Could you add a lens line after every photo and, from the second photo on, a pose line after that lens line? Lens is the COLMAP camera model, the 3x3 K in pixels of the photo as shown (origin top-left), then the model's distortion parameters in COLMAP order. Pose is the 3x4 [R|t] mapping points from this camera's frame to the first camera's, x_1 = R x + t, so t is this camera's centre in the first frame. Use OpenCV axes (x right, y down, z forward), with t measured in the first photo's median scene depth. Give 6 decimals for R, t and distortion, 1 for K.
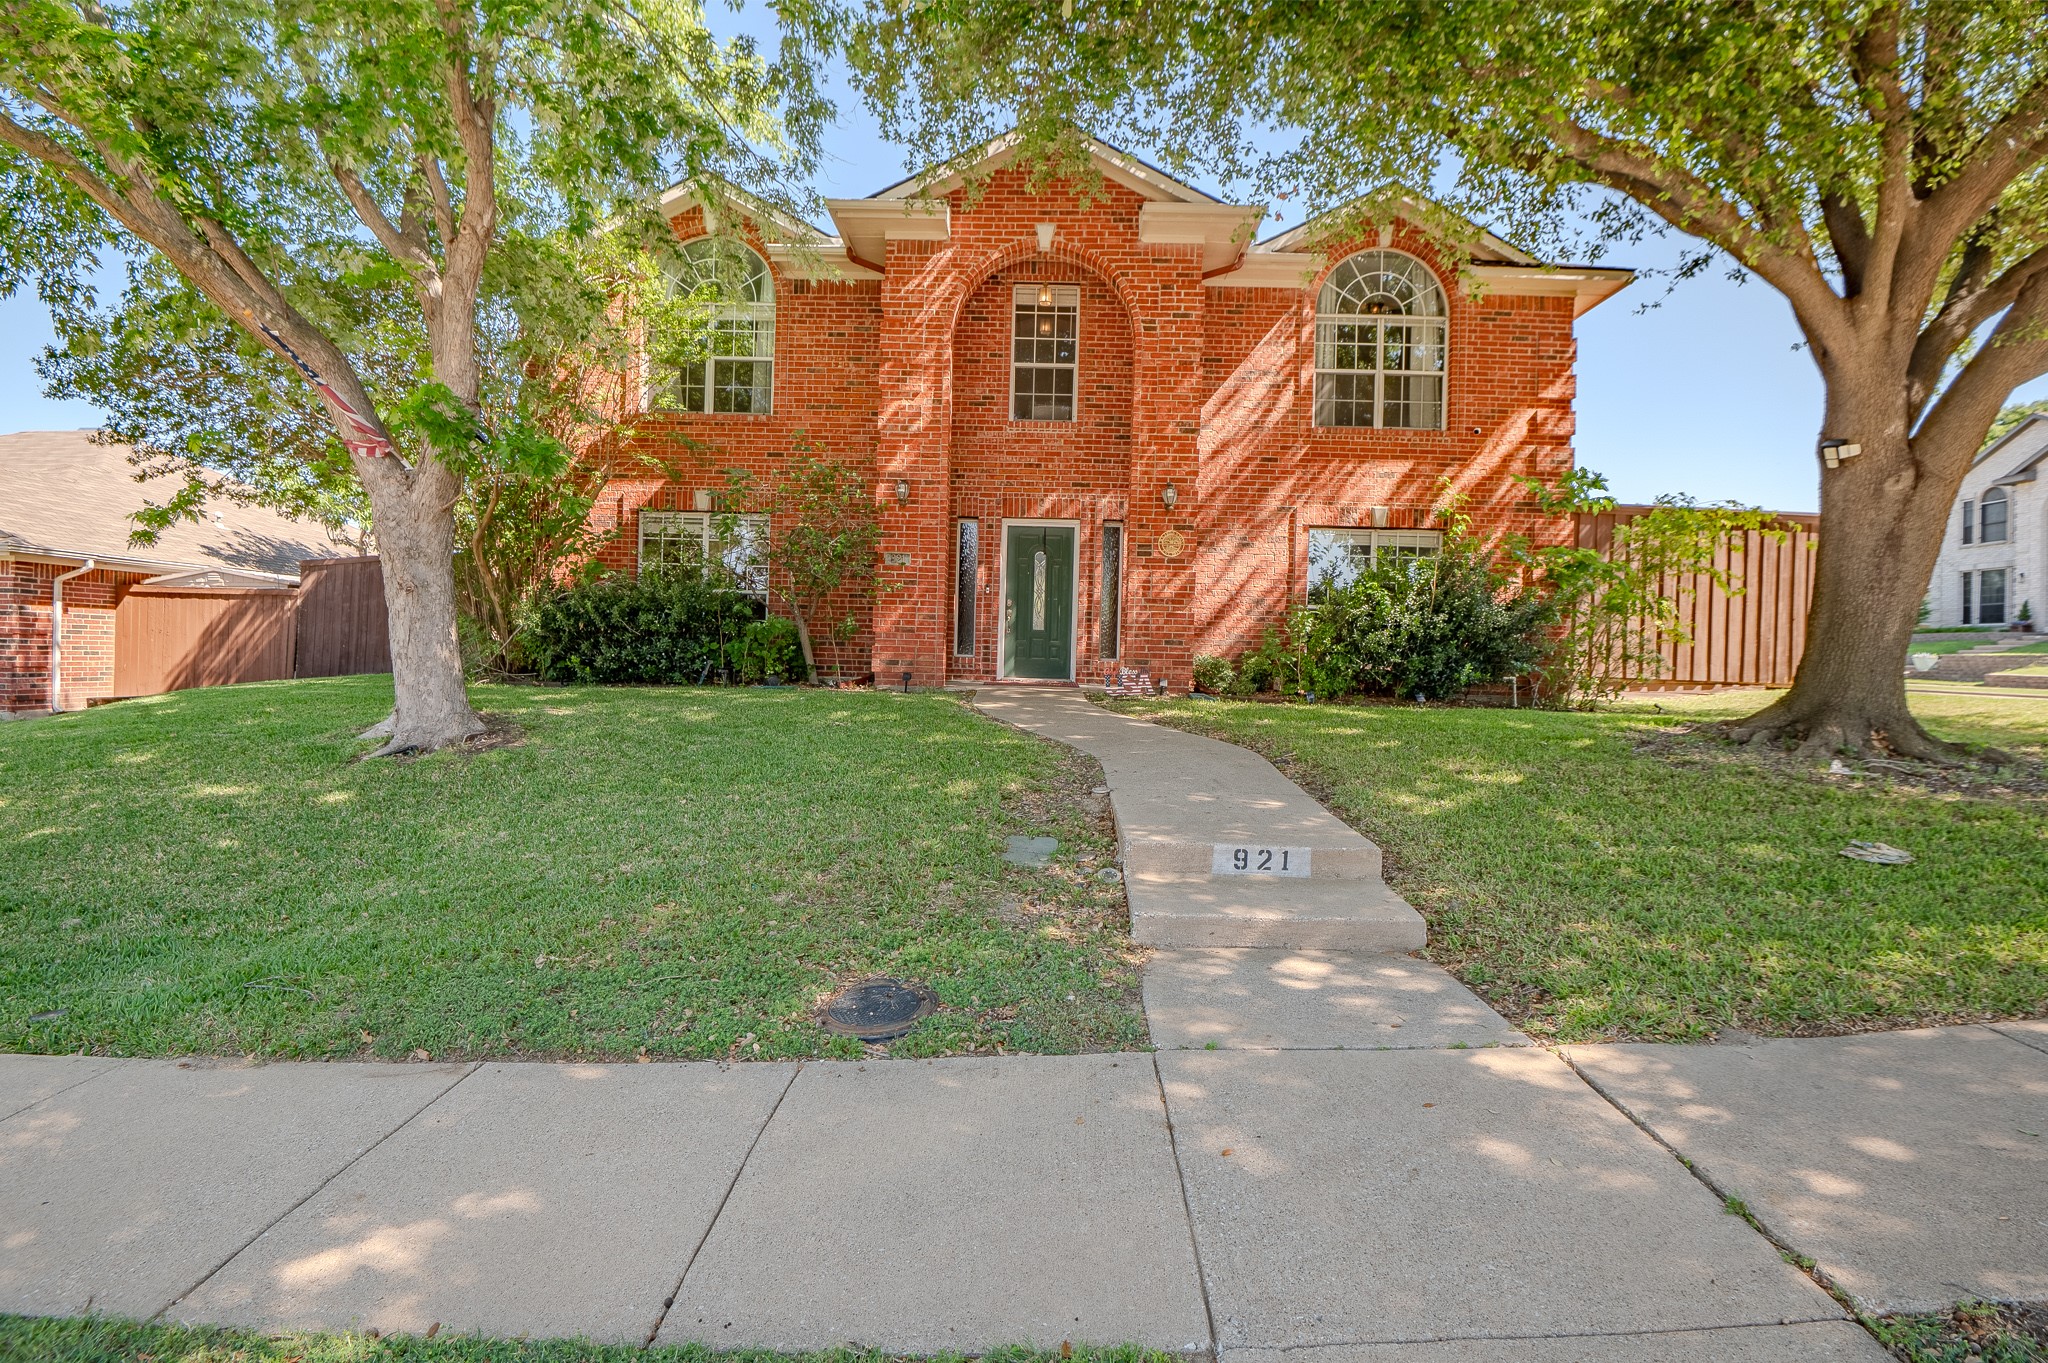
lens RADIAL K [[936.9, 0, 1014.9], [0, 936.9, 675.5], [0, 0, 1]] dist [-0.031960, -0.006995]
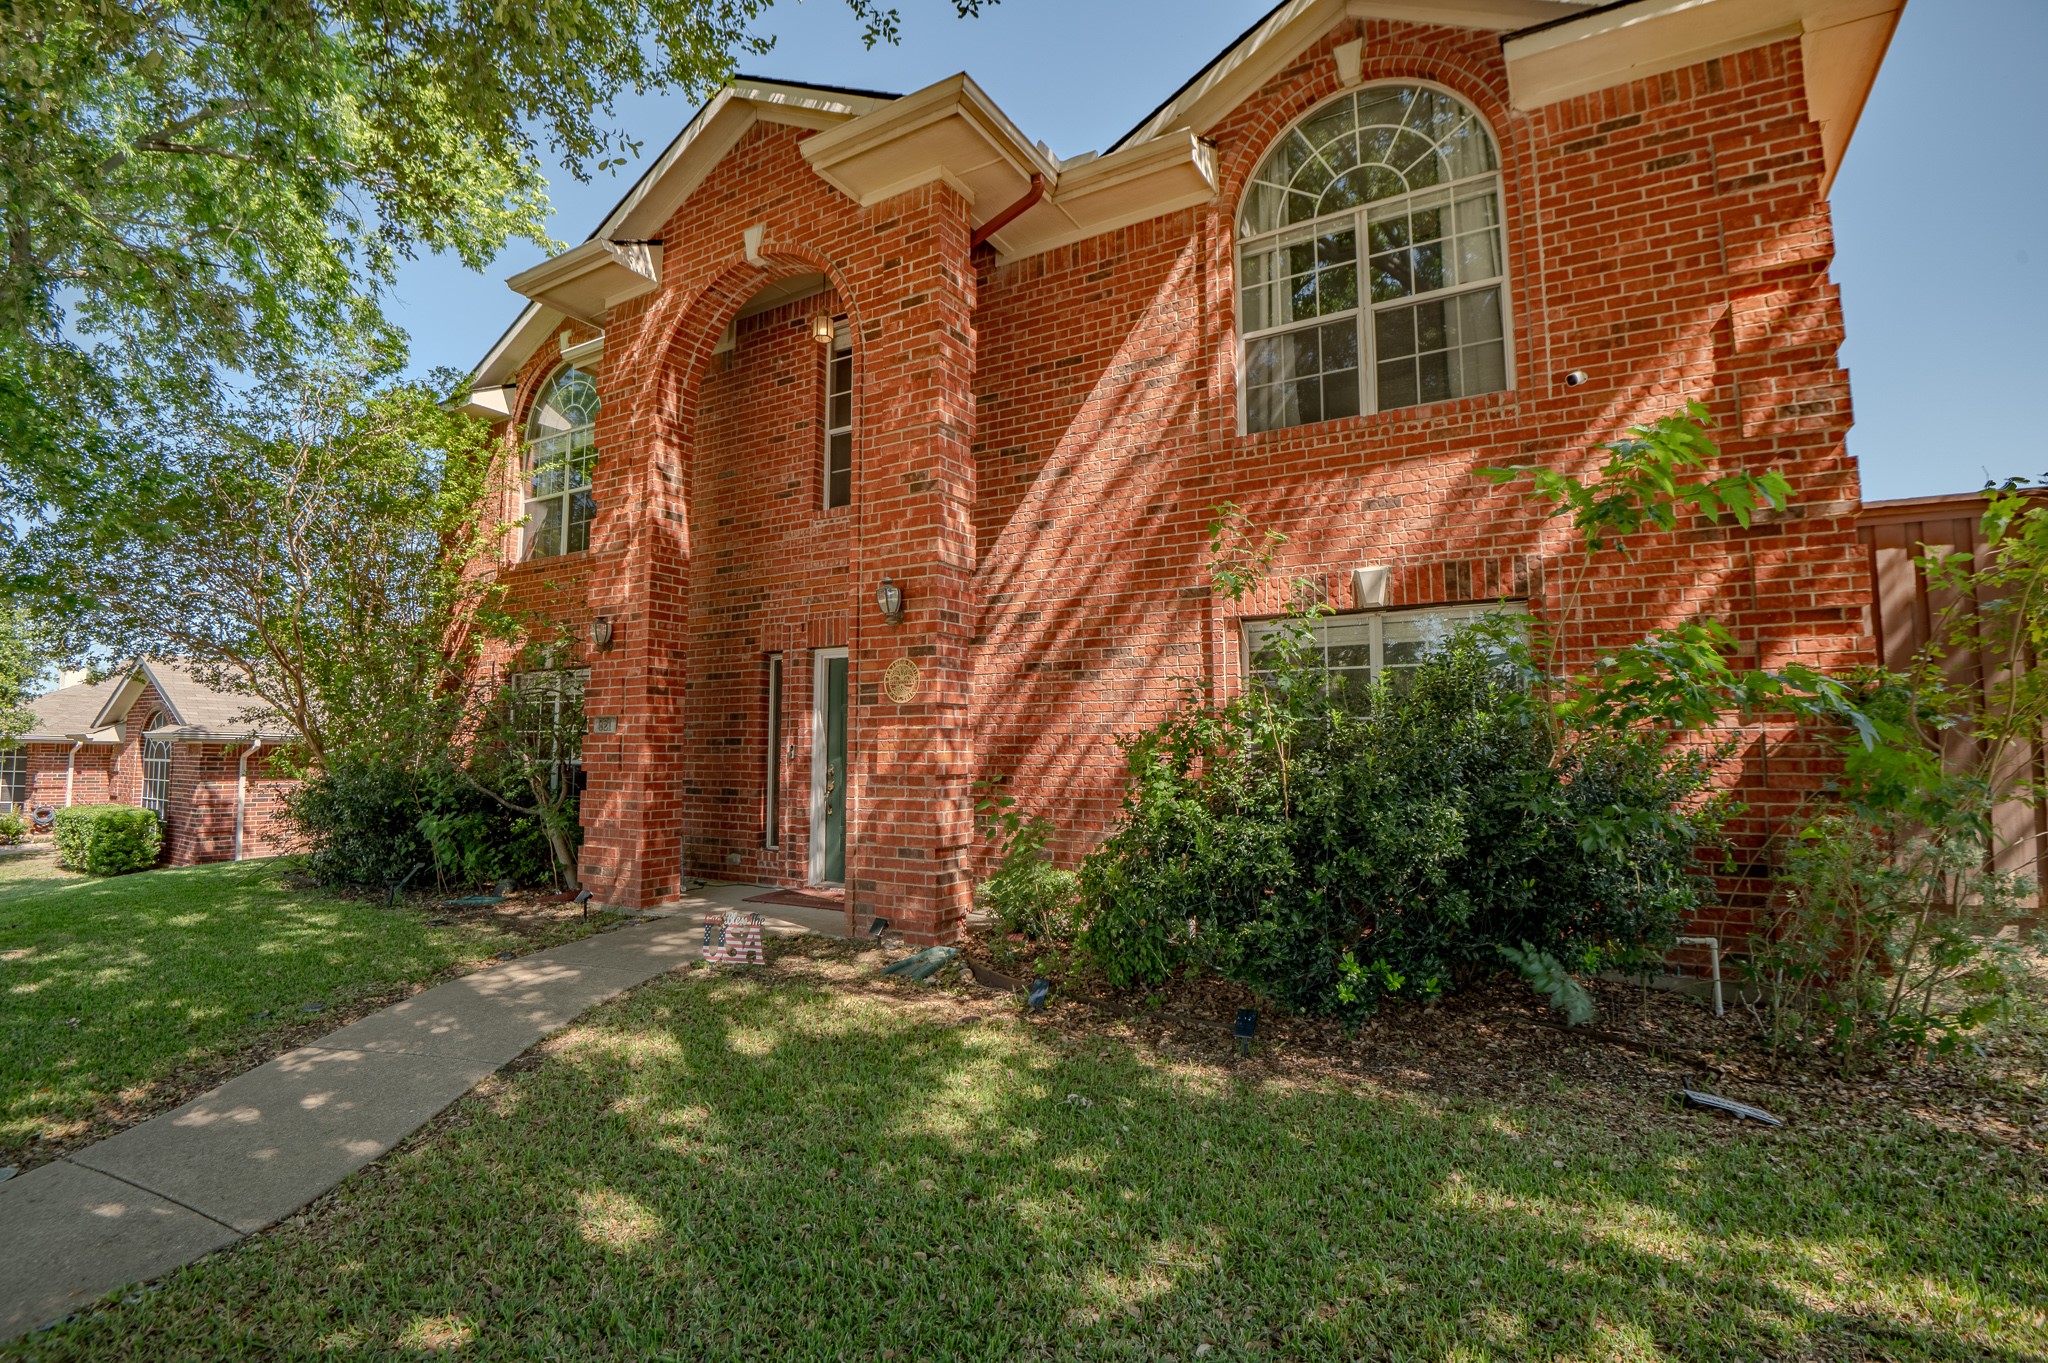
lens RADIAL K [[936.9, 0, 1026.6], [0, 936.9, 670.8], [0, 0, 1]] dist [-0.031960, -0.006995]
pose [[0.875718, -0.070951, -0.477581, 0.459860], [0.018924, 0.993428, -0.112886, -0.072150], [0.482452, 0.089818, 0.871305, 0.477685]]
